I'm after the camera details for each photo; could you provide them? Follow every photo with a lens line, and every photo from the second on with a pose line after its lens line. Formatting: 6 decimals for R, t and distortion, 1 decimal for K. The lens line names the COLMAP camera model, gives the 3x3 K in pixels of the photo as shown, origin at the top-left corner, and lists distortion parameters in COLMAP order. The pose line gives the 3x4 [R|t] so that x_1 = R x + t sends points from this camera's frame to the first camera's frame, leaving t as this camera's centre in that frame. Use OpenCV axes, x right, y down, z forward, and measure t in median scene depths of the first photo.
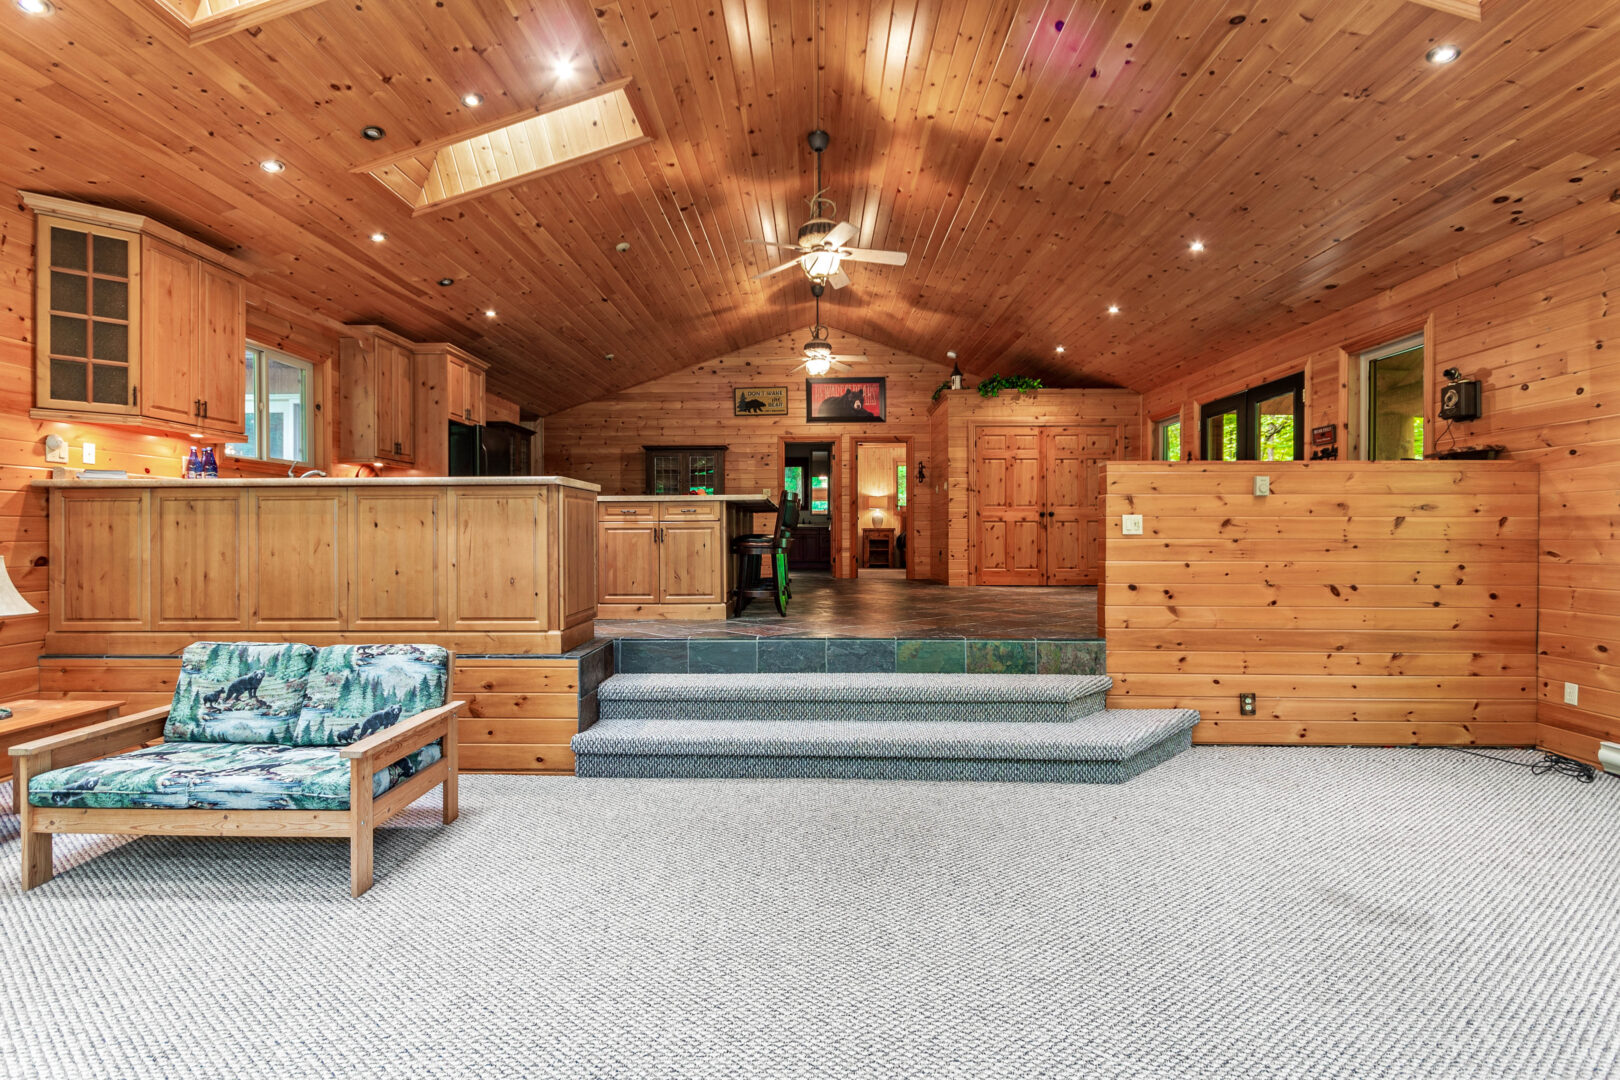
lens RADIAL K [[750.5, 0, 808.7], [0, 750.5, 537.0], [0, 0, 1]] dist [-0.001107, -0.000223]
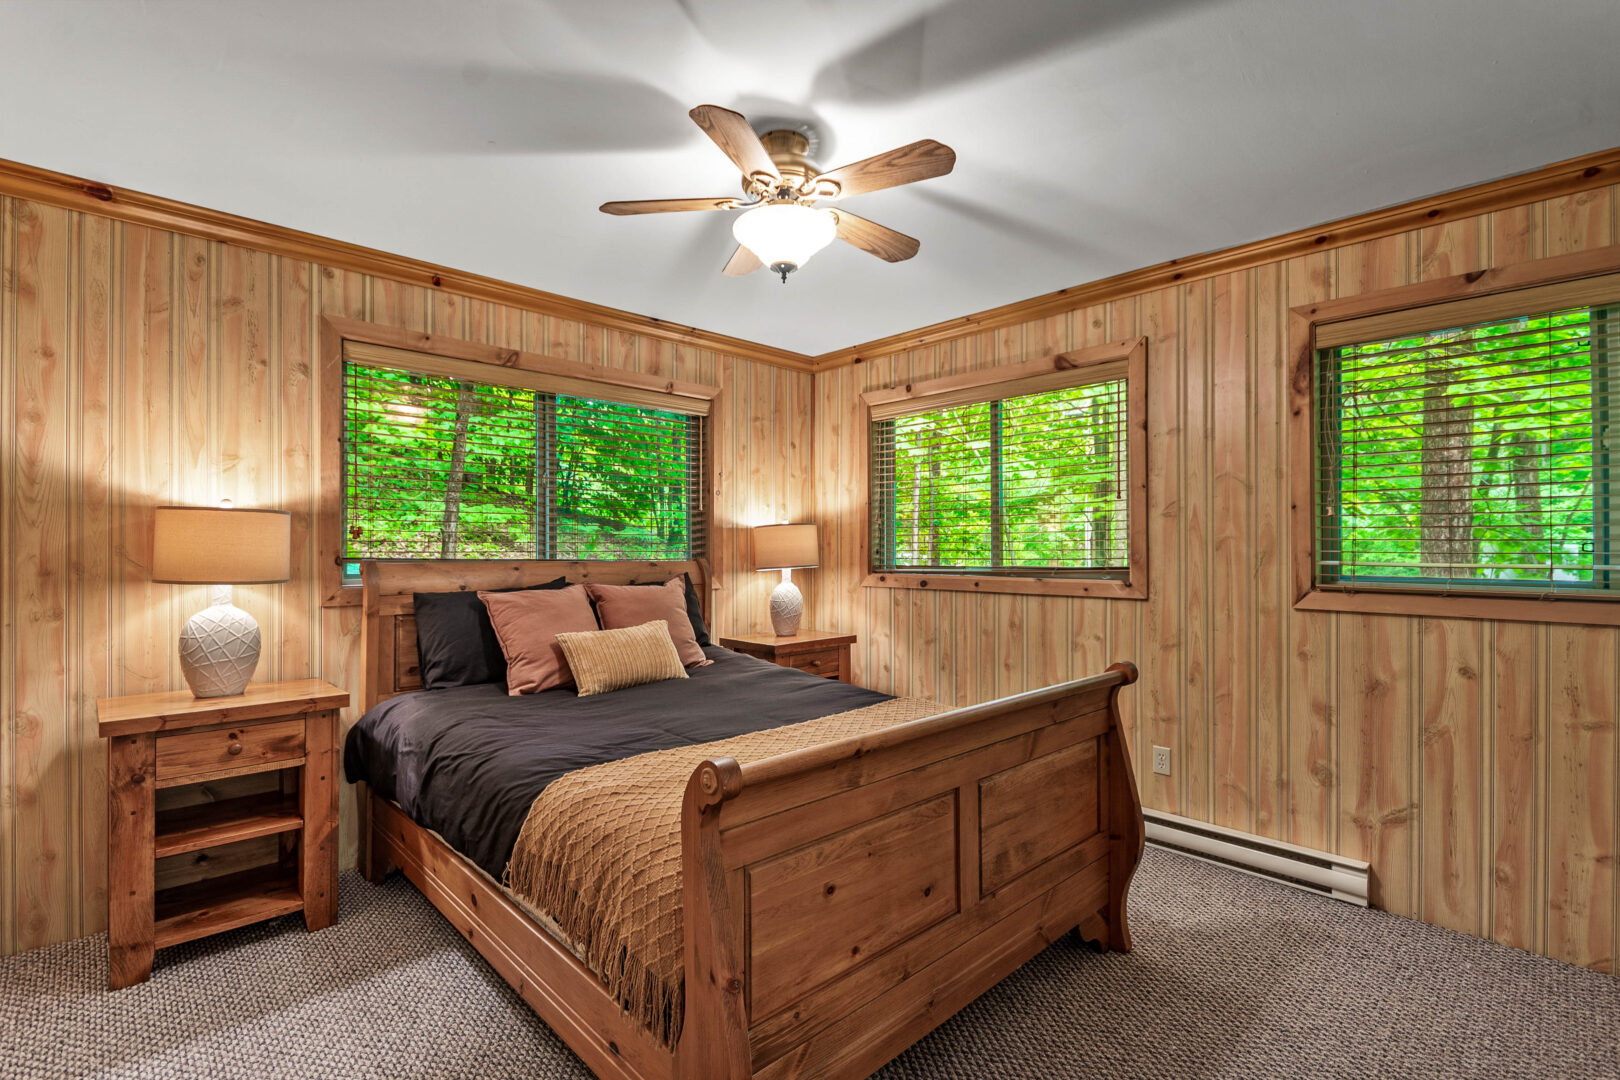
lens RADIAL K [[750.5, 0, 812.0], [0, 750.5, 544.7], [0, 0, 1]] dist [-0.001107, -0.000223]
pose [[0.709866, 0.001223, 0.704336, 0.067330], [0.006770, 0.999940, -0.008559, -0.043905], [-0.704304, 0.010844, 0.709815, 0.788125]]
